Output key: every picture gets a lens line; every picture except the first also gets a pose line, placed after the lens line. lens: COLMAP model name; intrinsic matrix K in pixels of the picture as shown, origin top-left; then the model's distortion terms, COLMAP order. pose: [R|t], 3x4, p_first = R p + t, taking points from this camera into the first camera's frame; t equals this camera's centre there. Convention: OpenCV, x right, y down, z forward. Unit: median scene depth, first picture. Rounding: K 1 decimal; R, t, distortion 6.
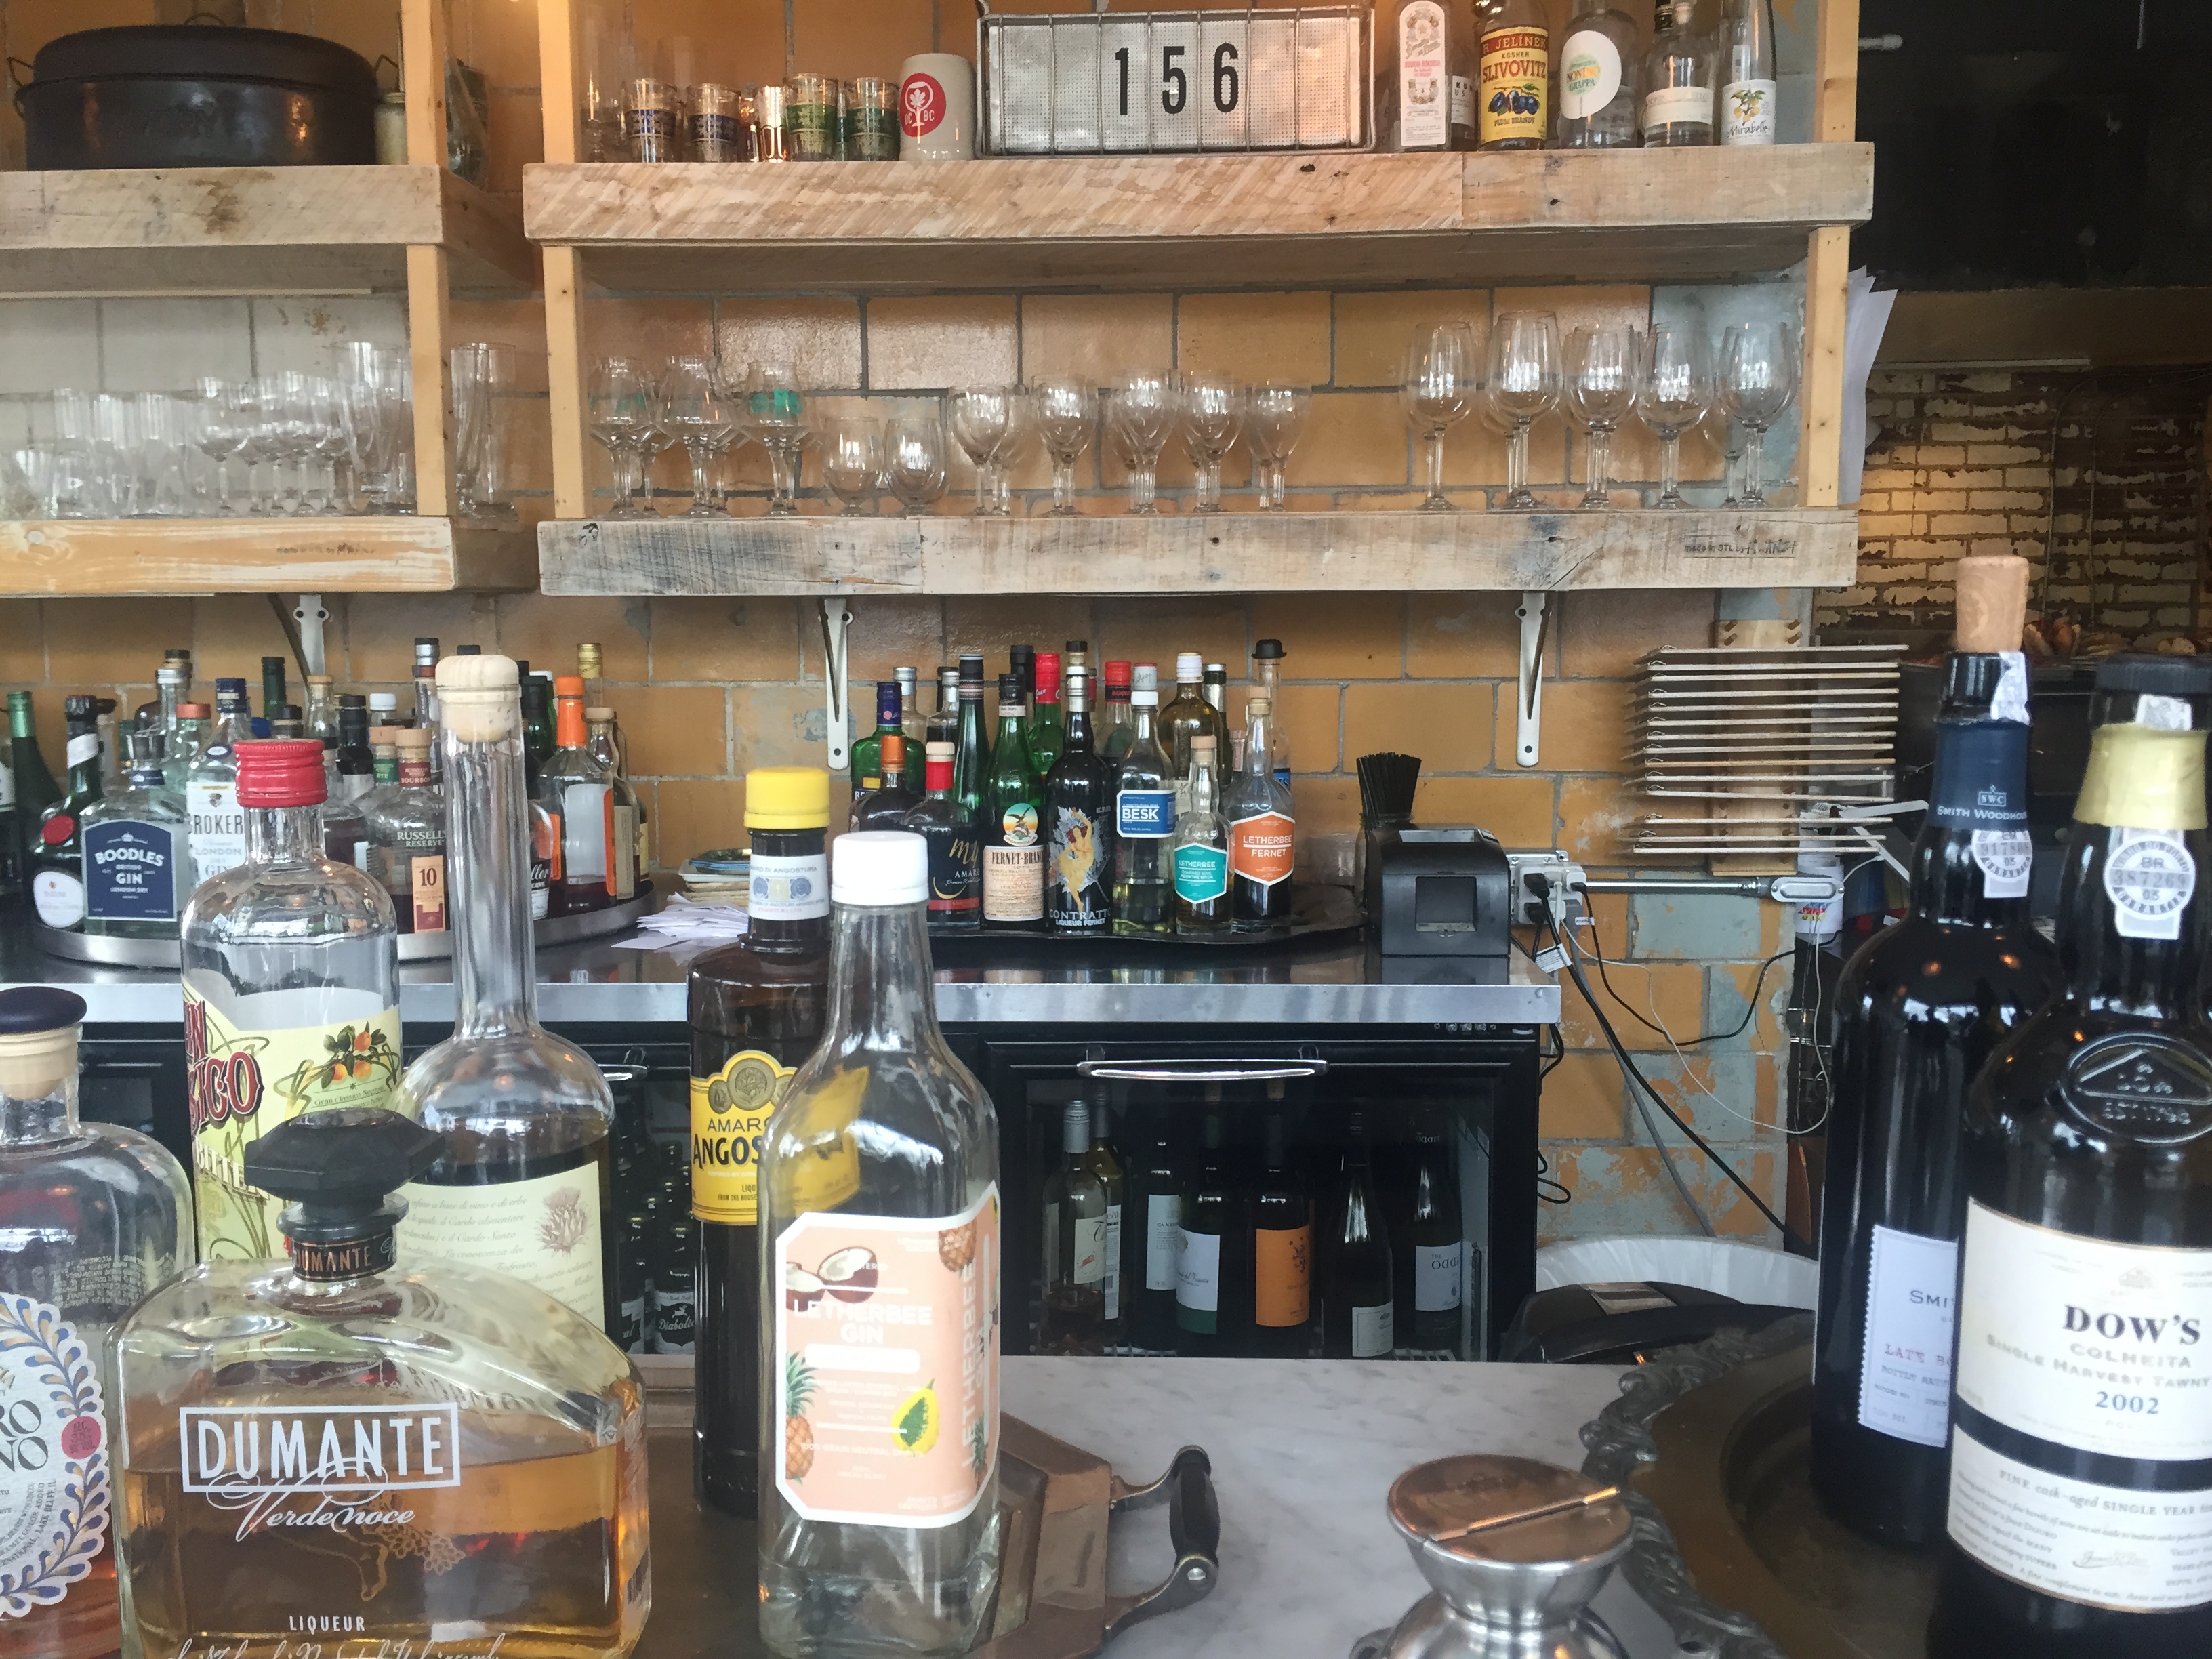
lens RADIAL K [[1890.6, 0, 1105.0], [0, 1890.6, 829.0], [0, 0, 1]] dist [0.037927, 0.001112]
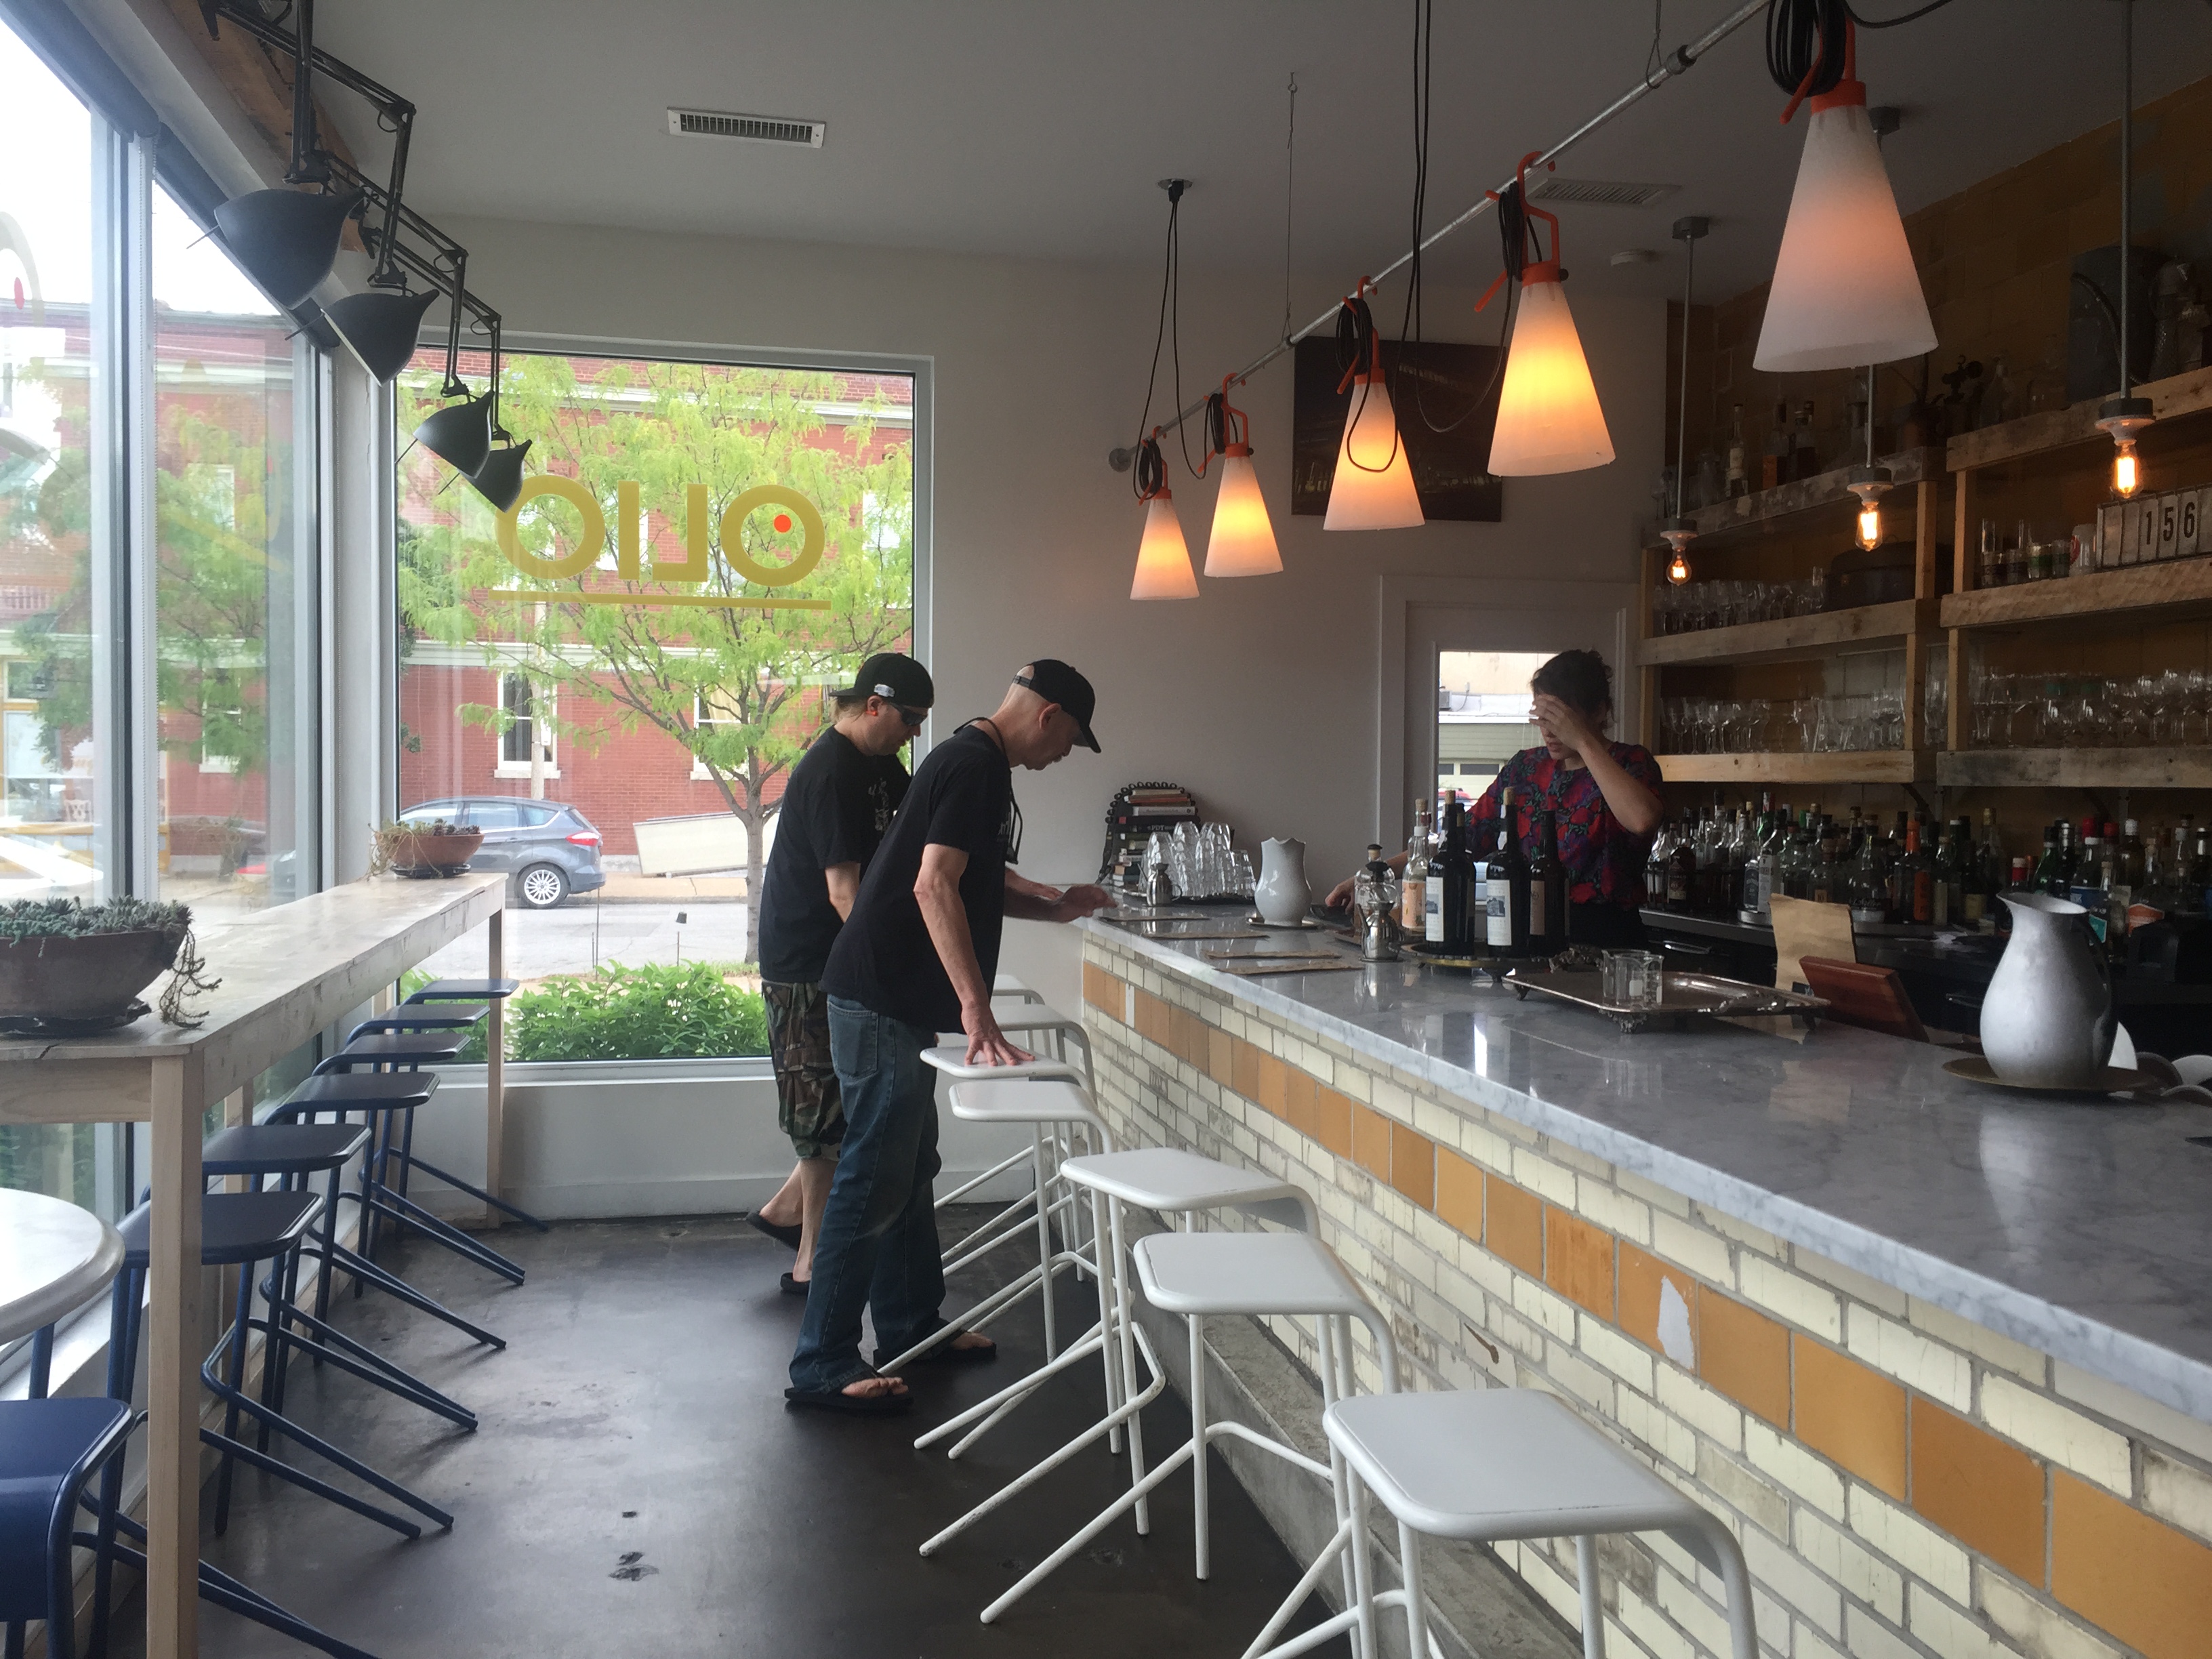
lens RADIAL K [[1890.6, 0, 1106.0], [0, 1890.6, 825.9], [0, 0, 1]] dist [0.037927, 0.001112]
pose [[0.240847, 0.035686, -0.969907, 1.633493], [-0.136653, 0.990616, 0.002514, 0.049101], [0.960895, 0.131935, 0.243463, -0.452708]]
